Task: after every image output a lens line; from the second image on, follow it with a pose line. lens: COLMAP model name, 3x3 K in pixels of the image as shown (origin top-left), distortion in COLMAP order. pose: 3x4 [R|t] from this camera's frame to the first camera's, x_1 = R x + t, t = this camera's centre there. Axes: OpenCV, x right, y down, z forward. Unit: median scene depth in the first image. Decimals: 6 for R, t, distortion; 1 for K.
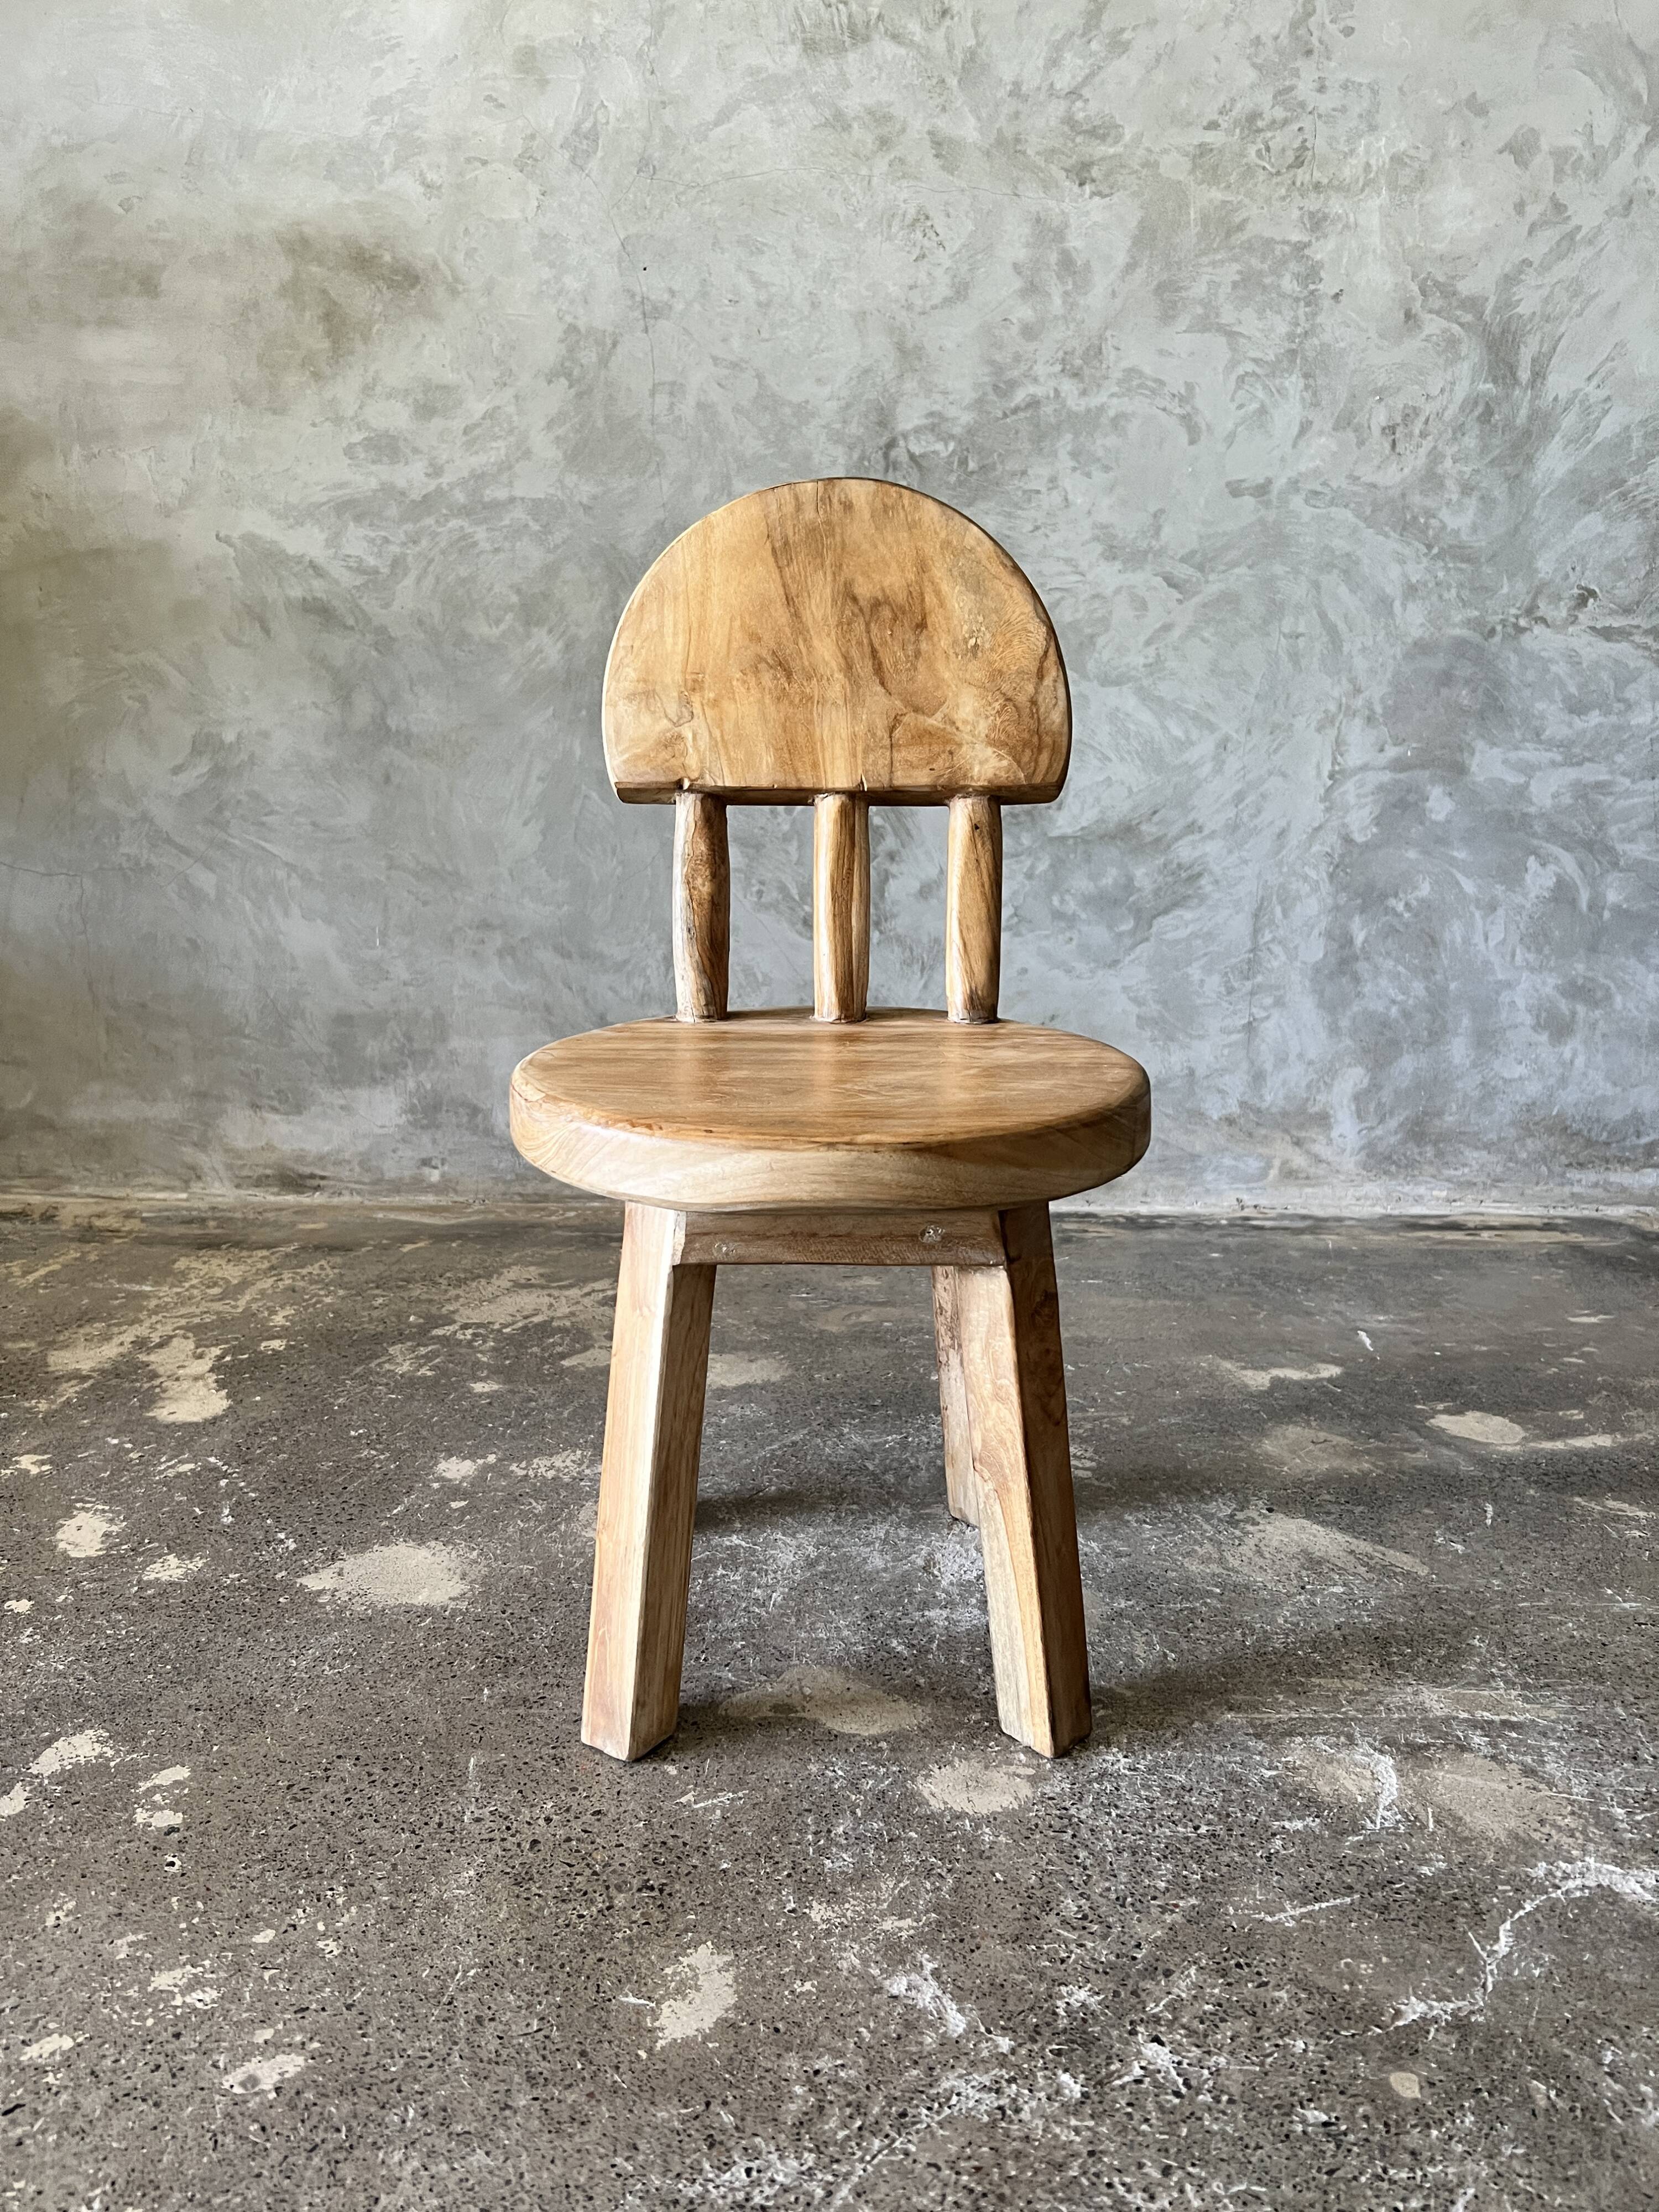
lens RADIAL K [[1693.2, 0, 820.0], [0, 1693.2, 1114.4], [0, 0, 1]] dist [0.026825, -0.041170]
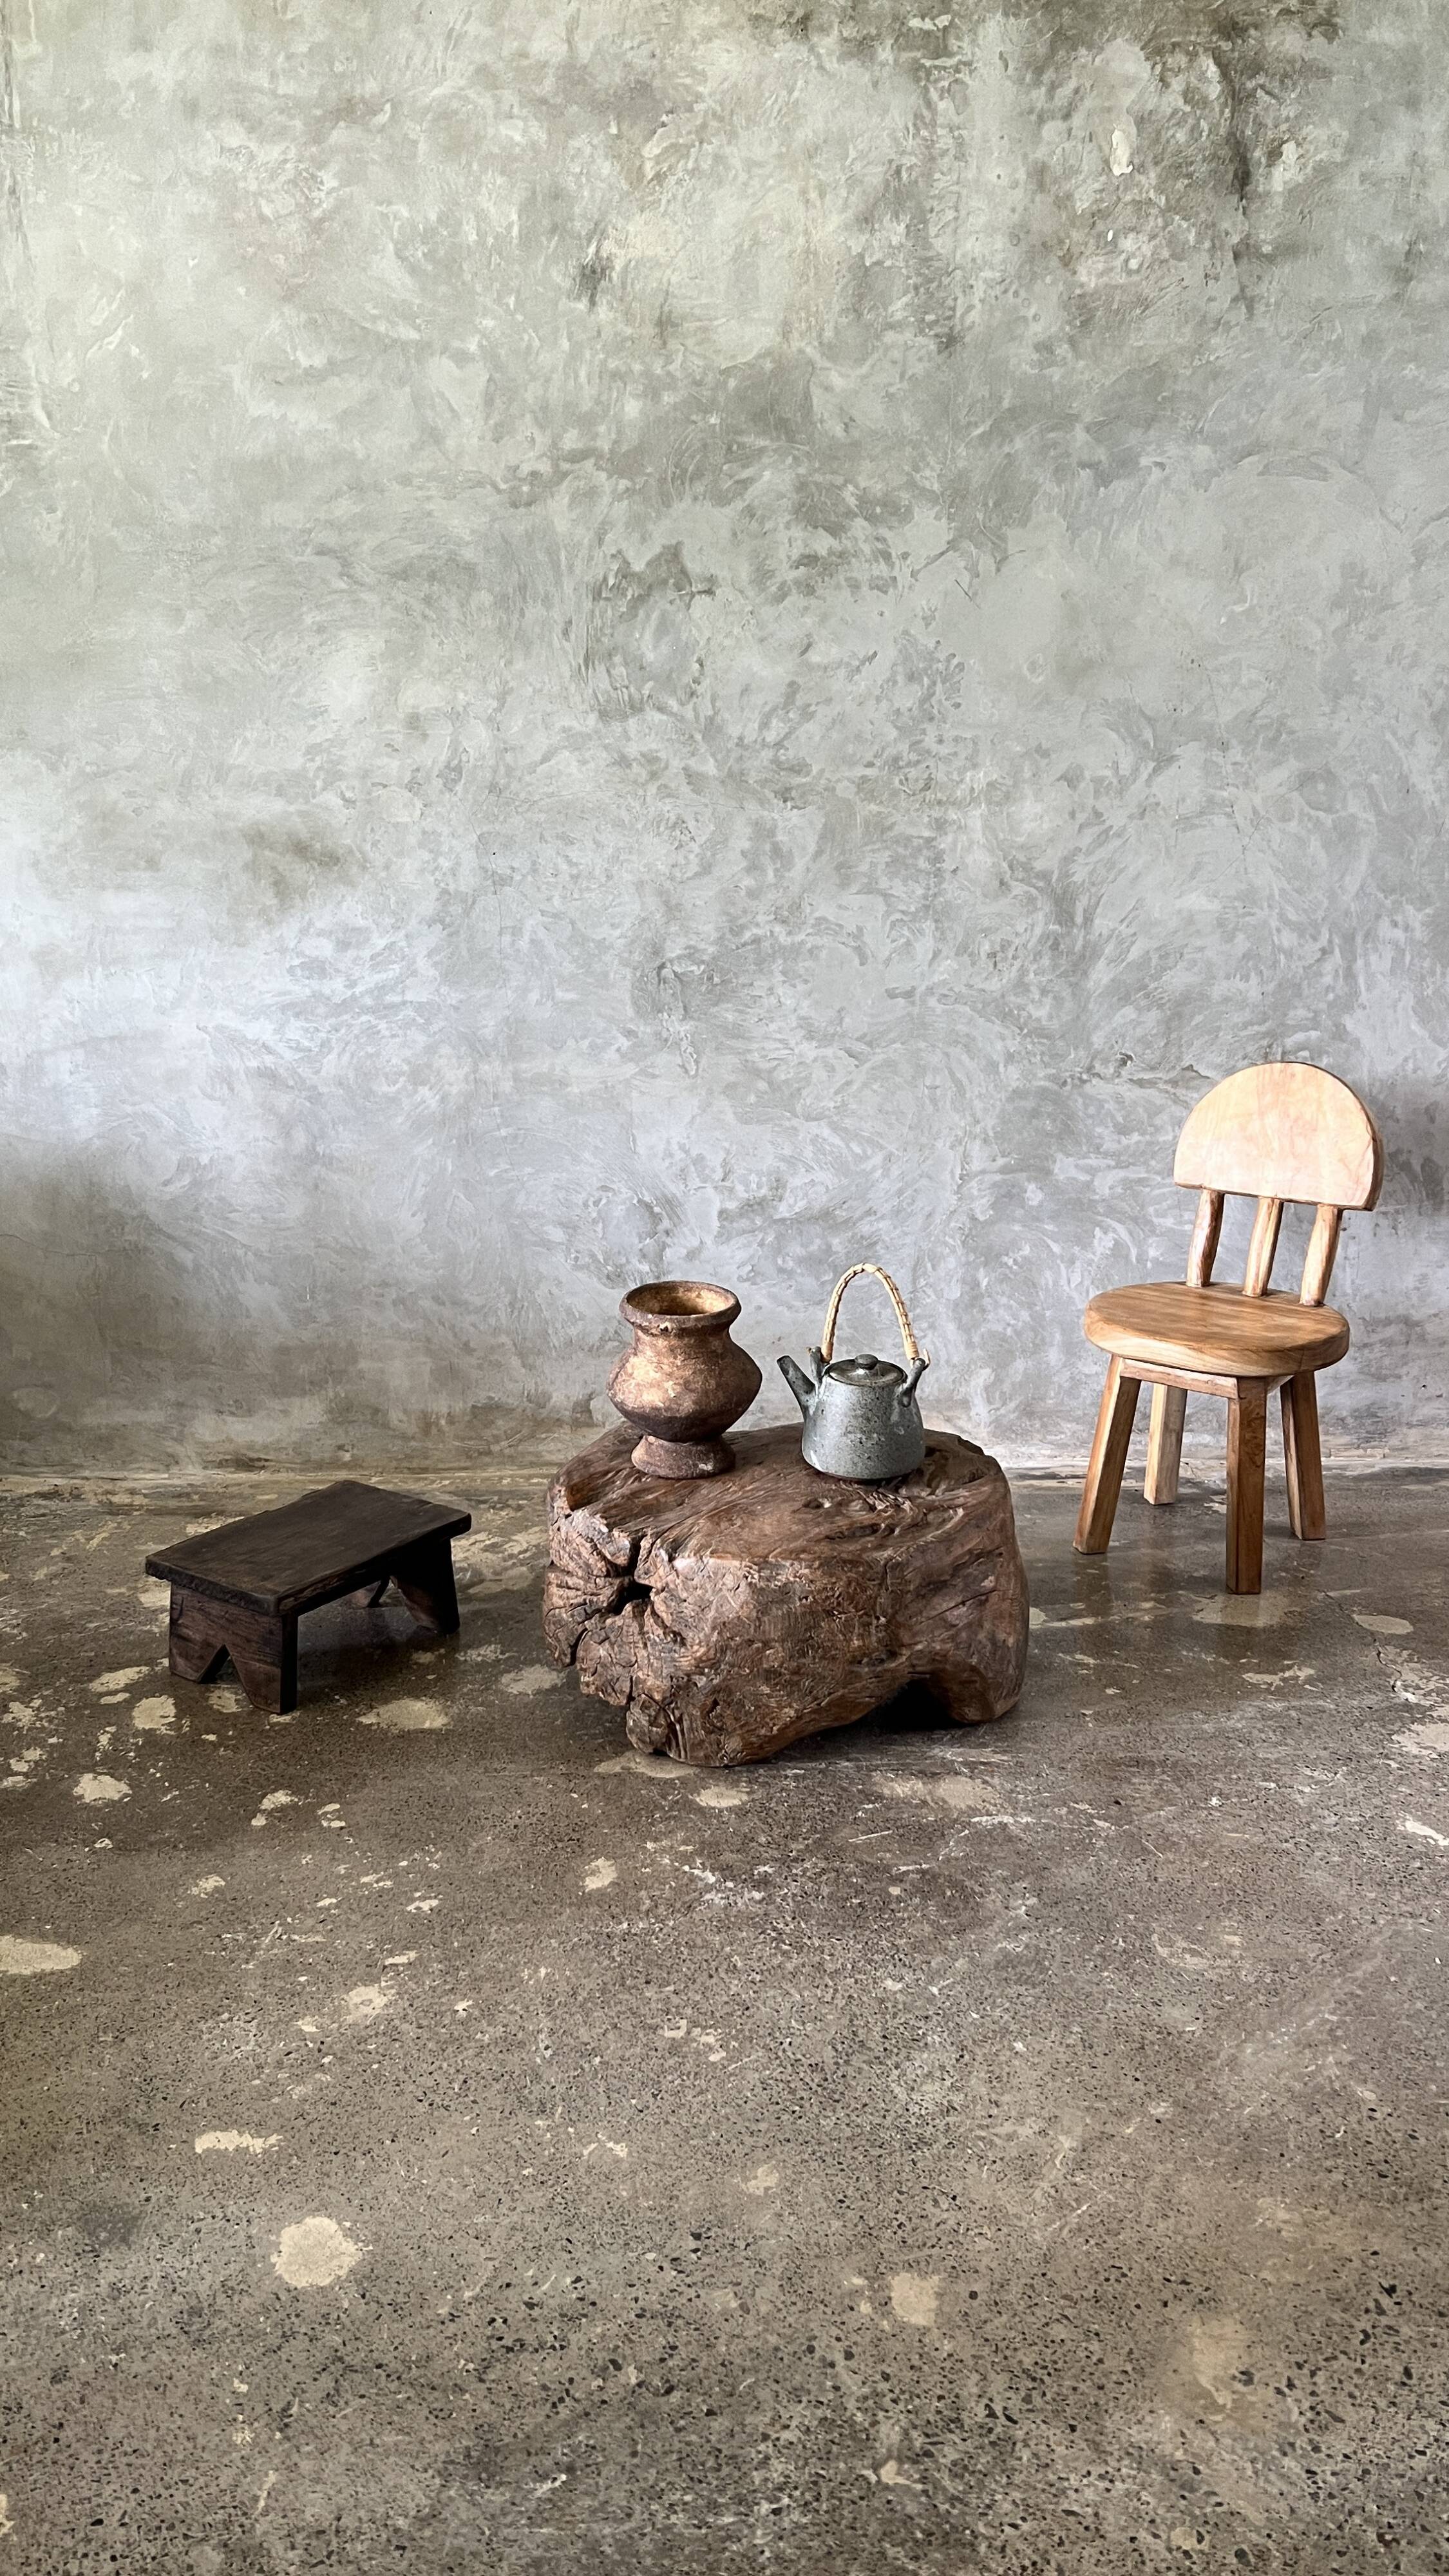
lens RADIAL K [[1971.2, 0, 716.0], [0, 1971.2, 1313.6], [0, 0, 1]] dist [0.033668, -0.048278]
pose [[0.997161, -0.019054, 0.072844, -0.042679], [0.016831, 0.999377, 0.031021, -0.145221], [-0.073390, -0.029707, 0.996861, -0.742003]]
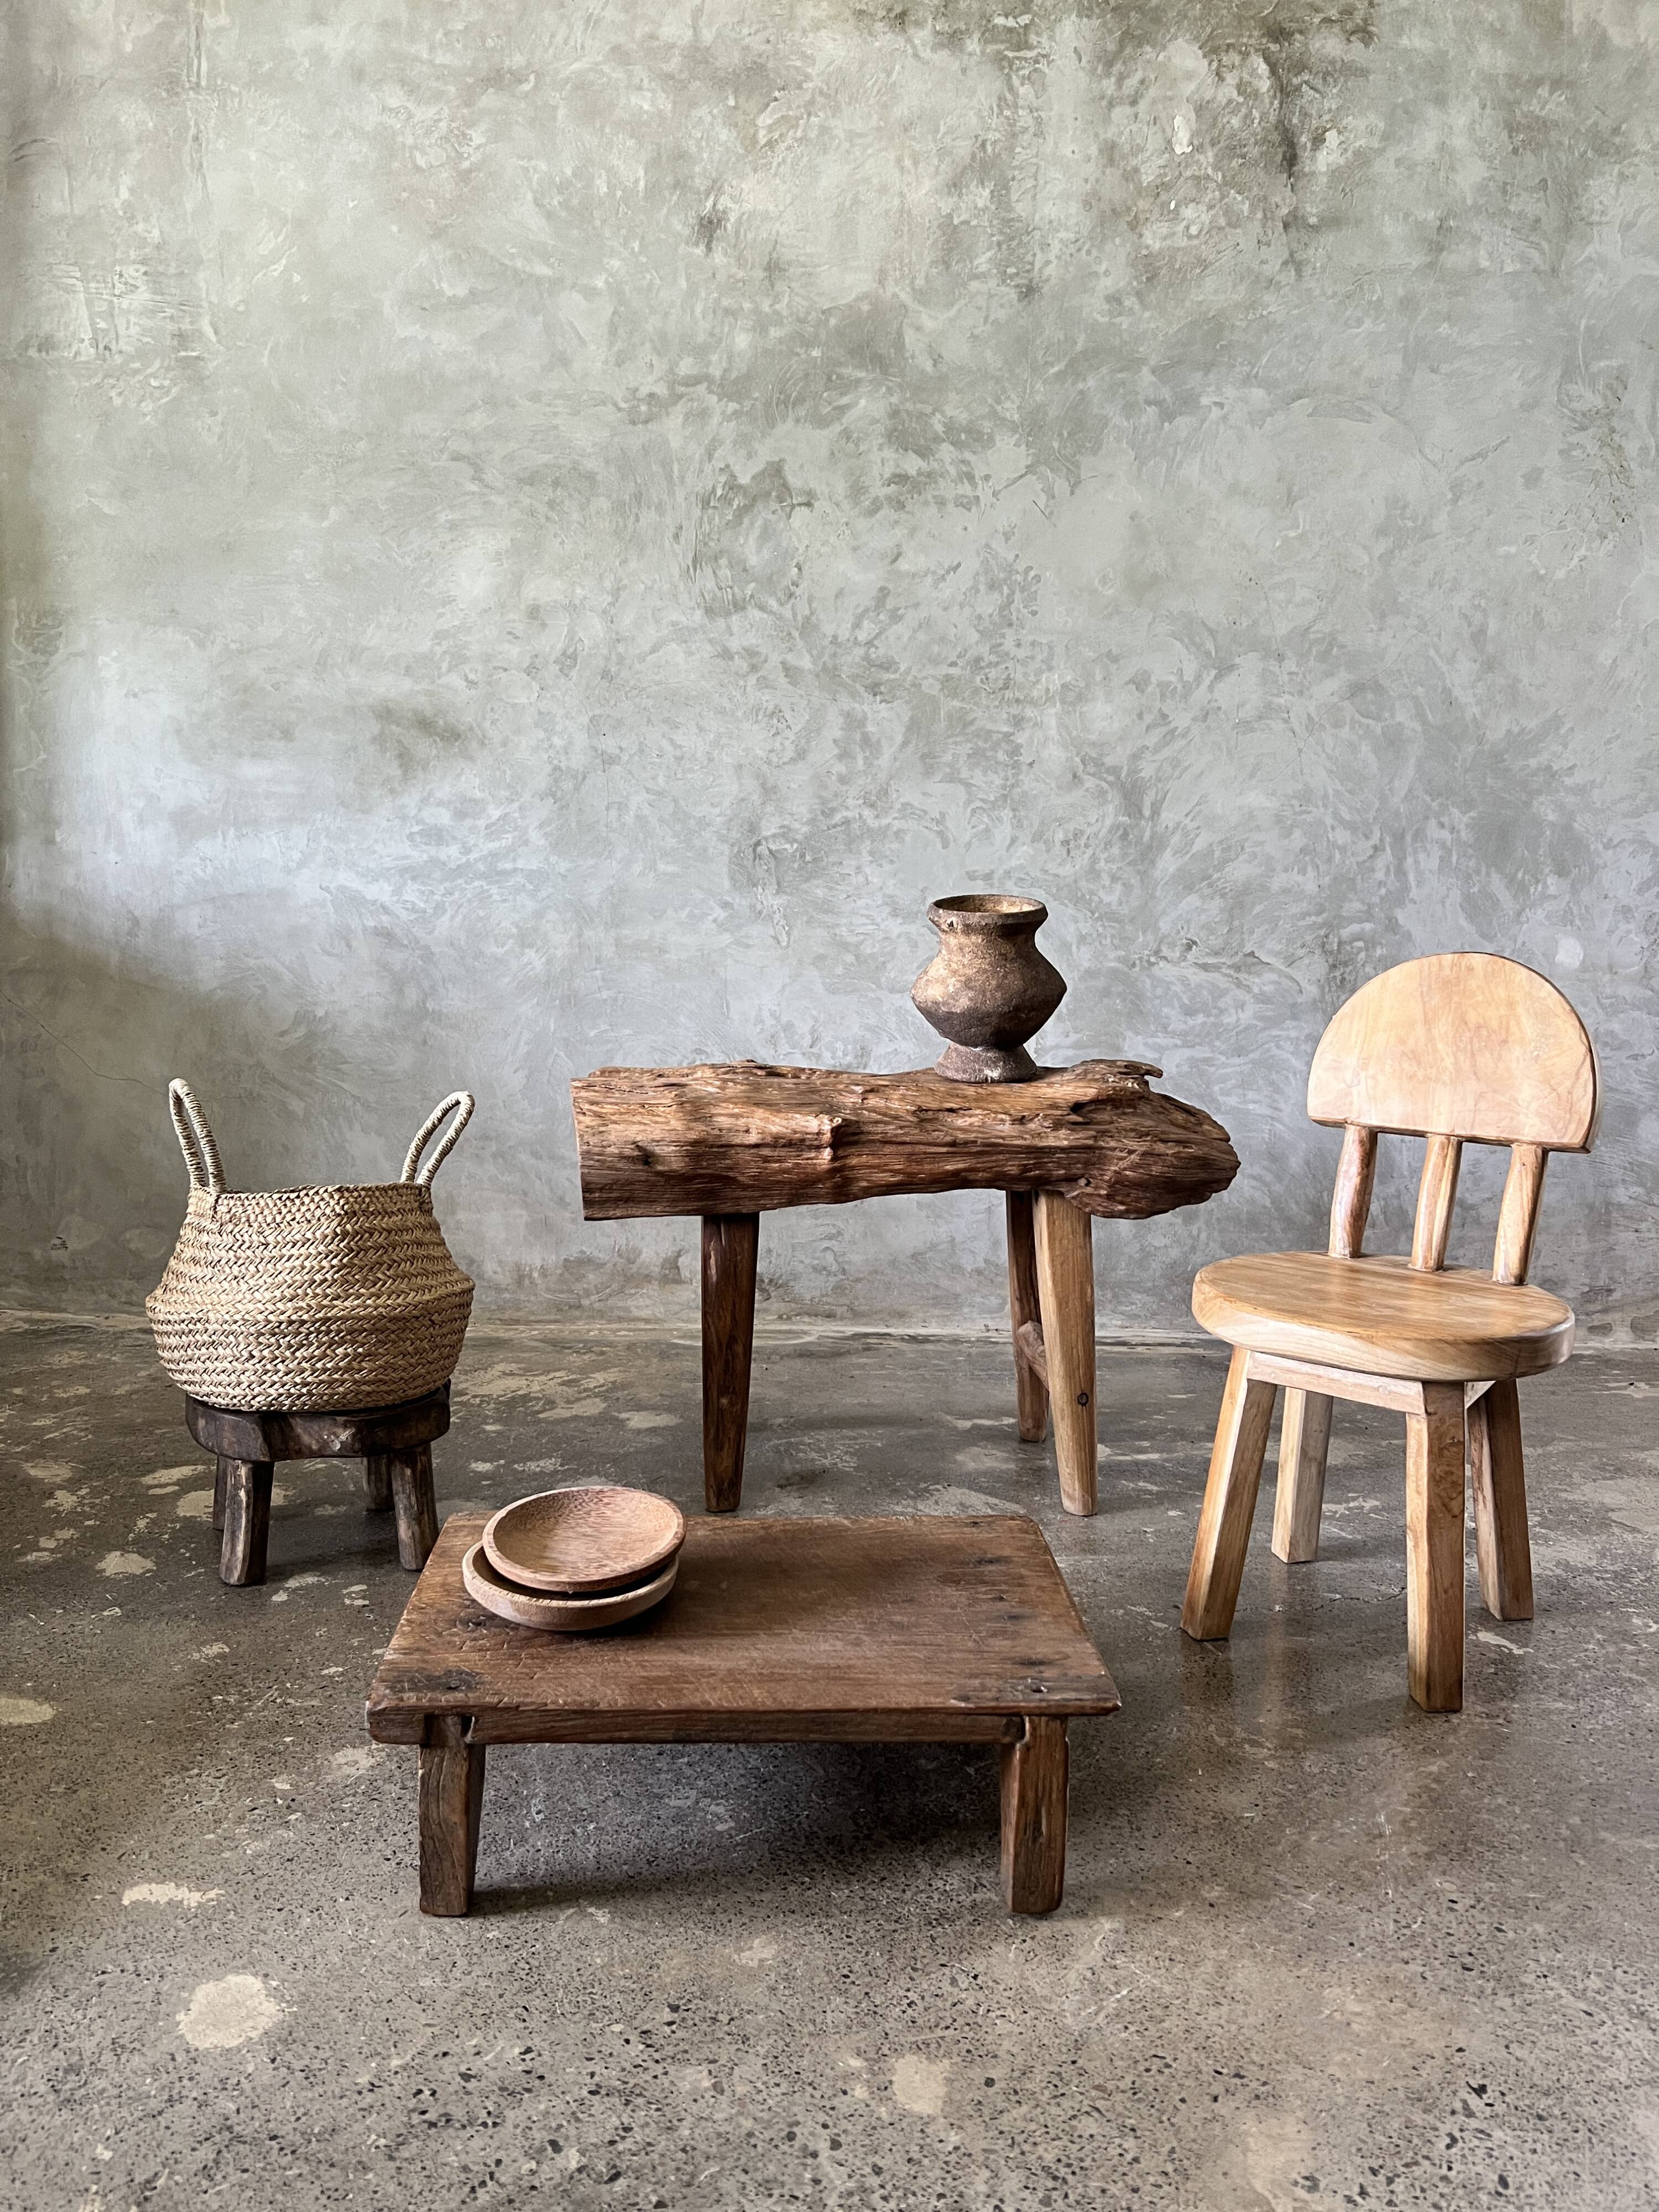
lens RADIAL K [[1693.2, 0, 844.2], [0, 1693.2, 1102.2], [0, 0, 1]] dist [0.026825, -0.041170]
pose [[0.997749, 0.015548, 0.065232, 0.023943], [-0.008327, 0.993948, -0.109534, 0.020779], [-0.066540, 0.108744, 0.991840, -0.561785]]
